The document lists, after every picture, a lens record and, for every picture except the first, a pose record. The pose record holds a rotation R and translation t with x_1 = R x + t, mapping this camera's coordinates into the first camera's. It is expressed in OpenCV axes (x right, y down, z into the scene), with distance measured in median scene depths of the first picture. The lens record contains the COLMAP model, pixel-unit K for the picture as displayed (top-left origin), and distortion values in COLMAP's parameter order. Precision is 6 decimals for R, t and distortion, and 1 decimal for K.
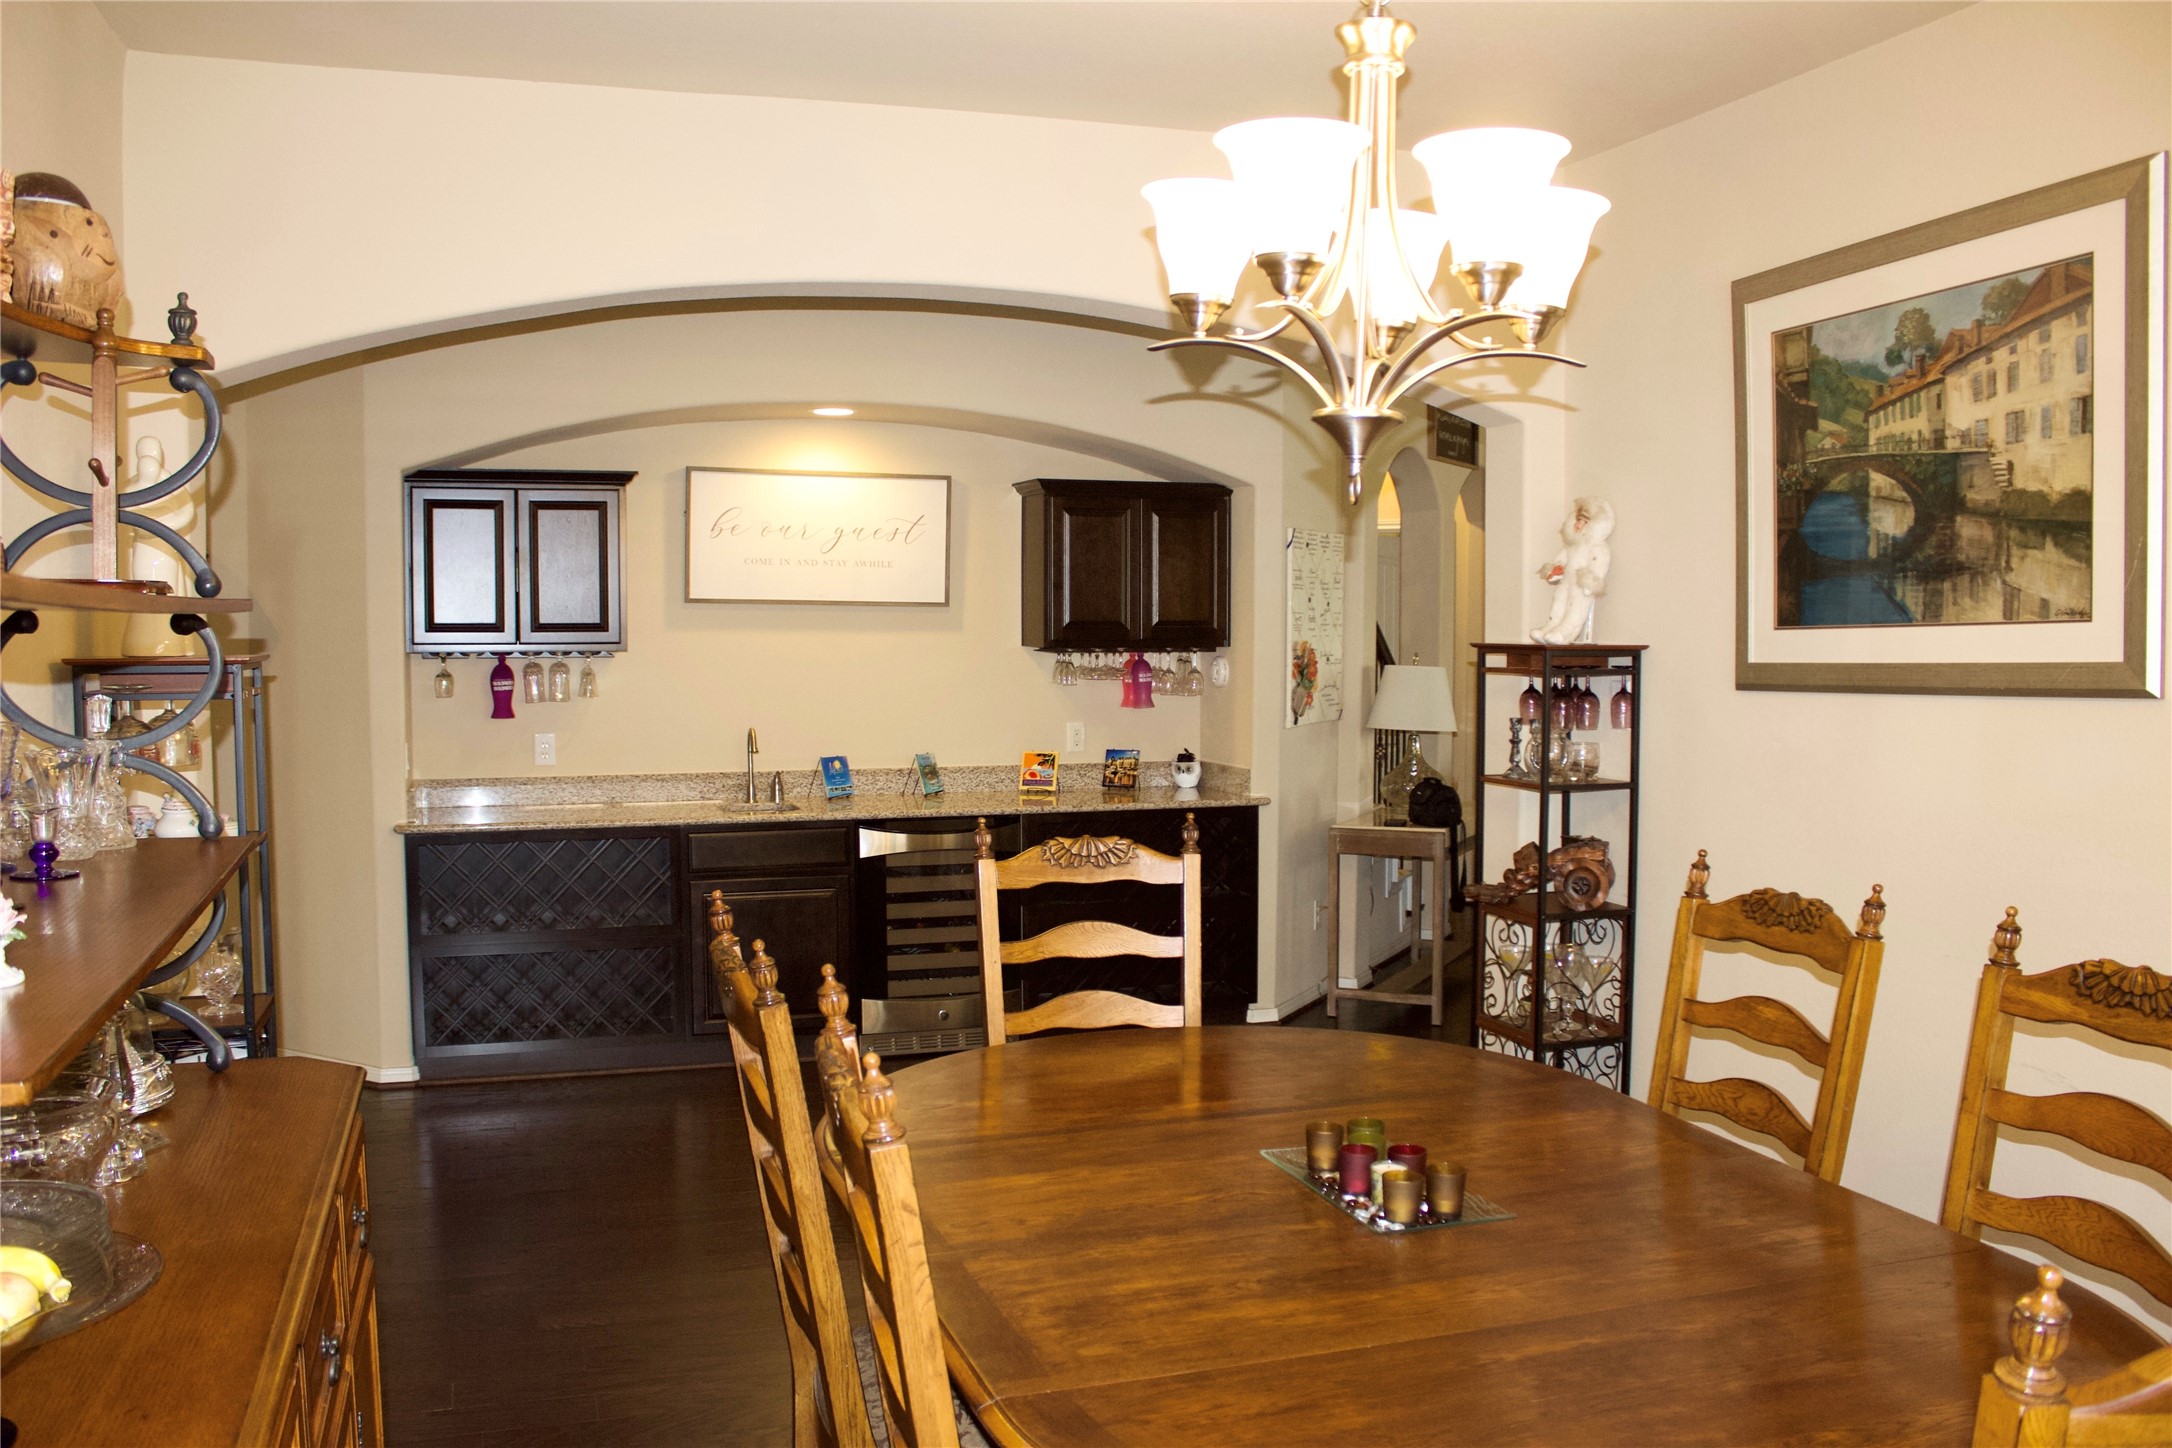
lens RADIAL K [[1790.8, 0, 1086.0], [0, 1790.8, 724.0], [0, 0, 1]] dist [-0.154932, 0.143054]
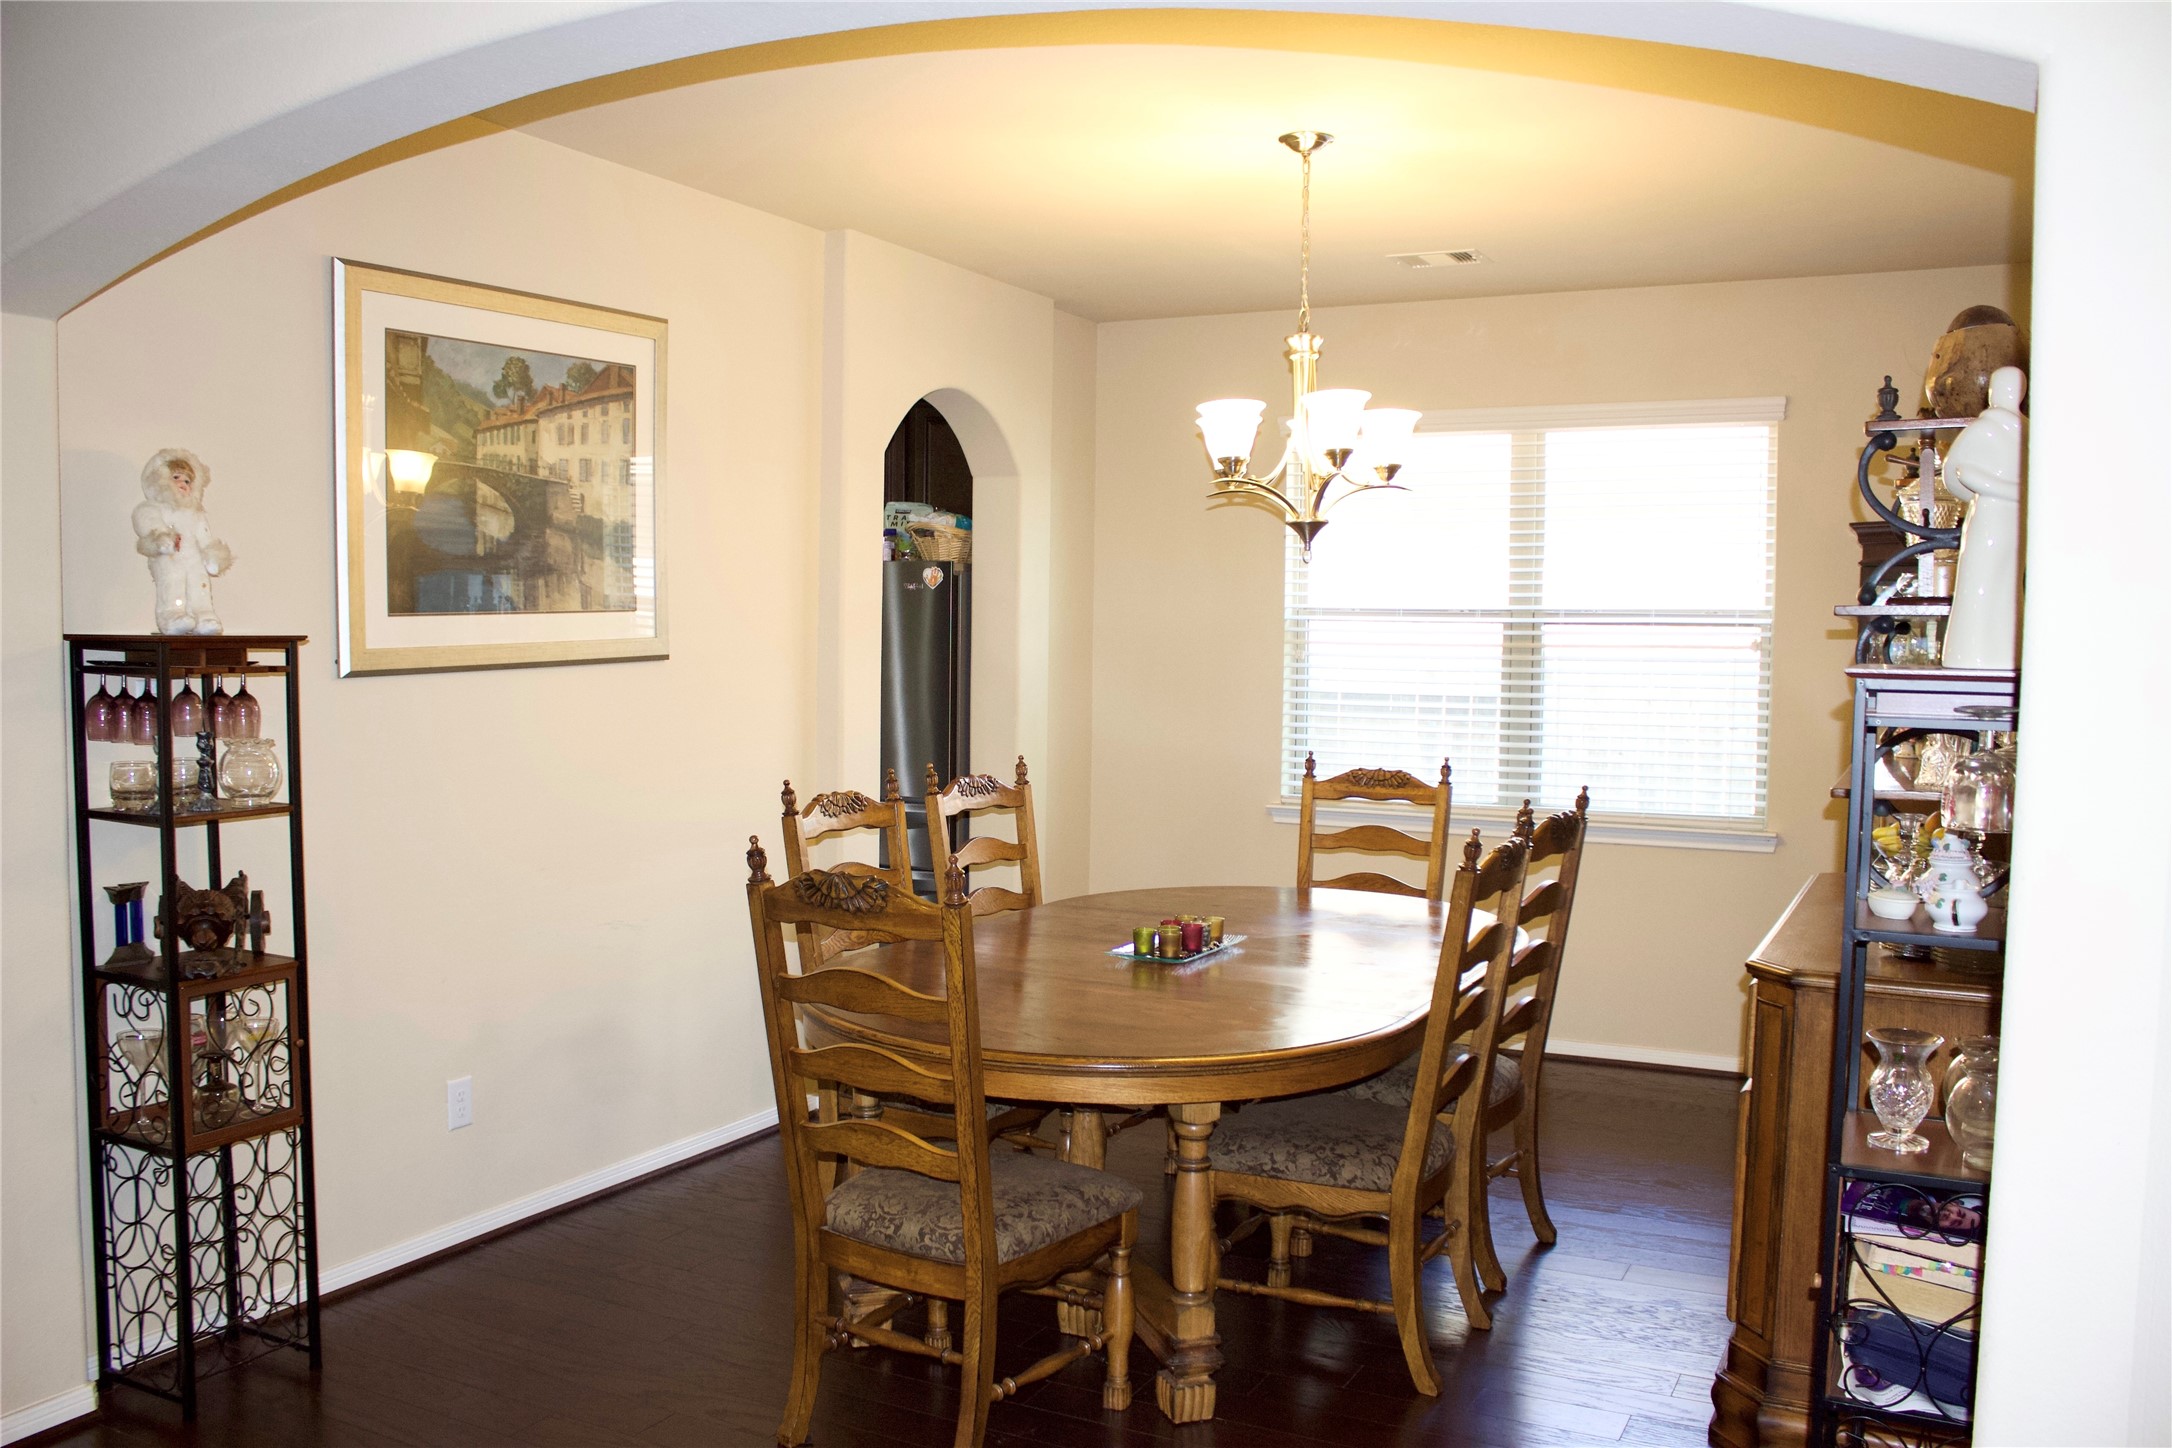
lens RADIAL K [[1790.8, 0, 1086.0], [0, 1790.8, 724.0], [0, 0, 1]] dist [-0.154932, 0.143054]
pose [[-0.695911, -0.051004, 0.716314, -0.667771], [0.027038, 0.994906, 0.097108, -0.083746], [-0.717619, 0.086947, -0.690987, 1.489898]]
